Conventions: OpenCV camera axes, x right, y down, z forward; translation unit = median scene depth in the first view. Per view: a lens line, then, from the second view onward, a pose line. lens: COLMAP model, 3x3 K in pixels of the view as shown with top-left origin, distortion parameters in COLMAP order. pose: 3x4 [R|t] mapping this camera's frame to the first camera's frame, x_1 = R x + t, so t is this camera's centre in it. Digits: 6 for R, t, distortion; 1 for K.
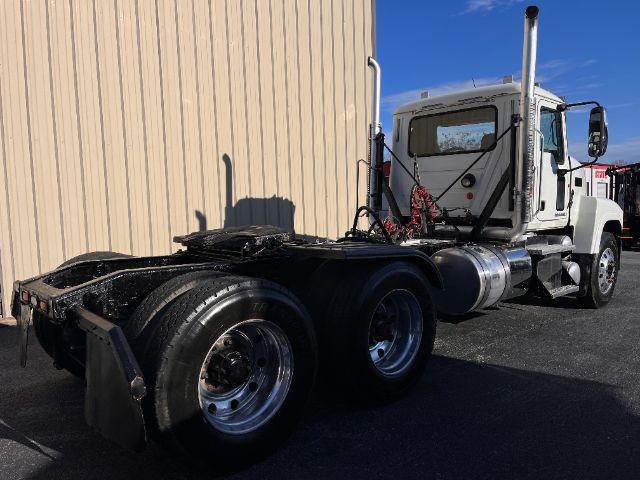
lens RADIAL K [[485.3, 0, 321.1], [0, 485.3, 242.5], [0, 0, 1]] dist [0.046394, -0.050527]
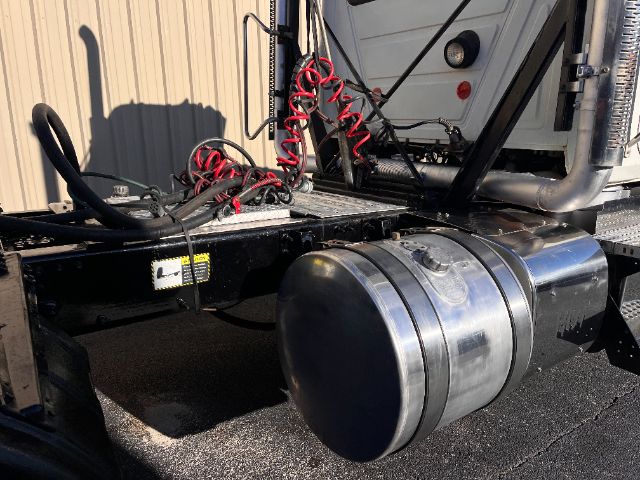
lens RADIAL K [[485.3, 0, 315.8], [0, 485.3, 238.6], [0, 0, 1]] dist [0.046394, -0.050527]
pose [[0.989978, 0.044542, -0.134016, 0.249814], [-0.023266, 0.987432, 0.156322, -0.036247], [0.139295, -0.151637, 0.978572, 0.587438]]
